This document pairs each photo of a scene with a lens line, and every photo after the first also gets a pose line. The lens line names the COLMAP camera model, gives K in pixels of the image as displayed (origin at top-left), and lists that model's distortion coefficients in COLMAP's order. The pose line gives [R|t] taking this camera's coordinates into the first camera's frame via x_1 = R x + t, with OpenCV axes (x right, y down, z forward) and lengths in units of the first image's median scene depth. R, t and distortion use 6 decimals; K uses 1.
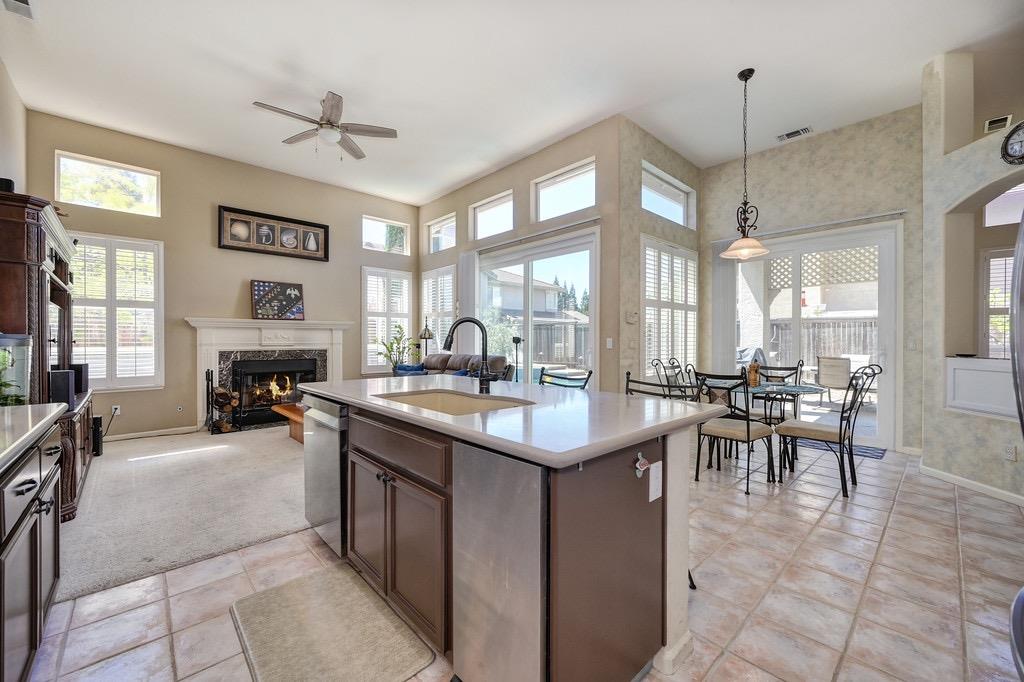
lens RADIAL K [[403.7, 0, 513.7], [0, 403.7, 337.9], [0, 0, 1]] dist [-0.003415, 0.000688]
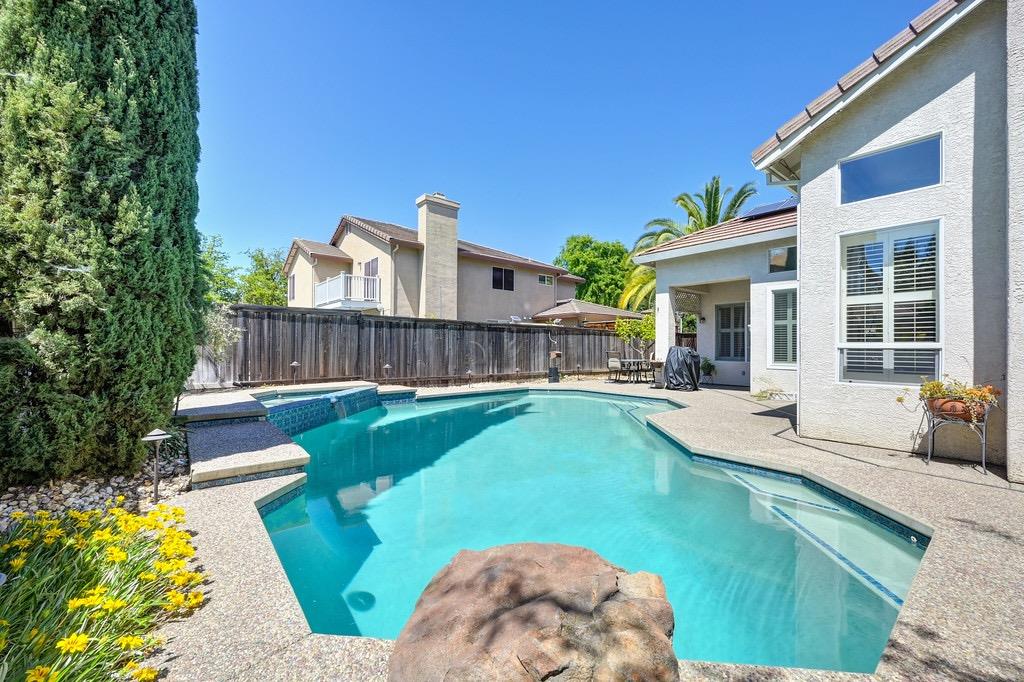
lens RADIAL K [[403.7, 0, 512.9], [0, 403.7, 345.0], [0, 0, 1]] dist [-0.003415, 0.000688]
pose [[0.063645, 0.005369, 0.997958, -1.265571], [-0.010102, 0.999938, -0.004735, 0.036510], [-0.997921, -0.009780, 0.063695, 1.929201]]
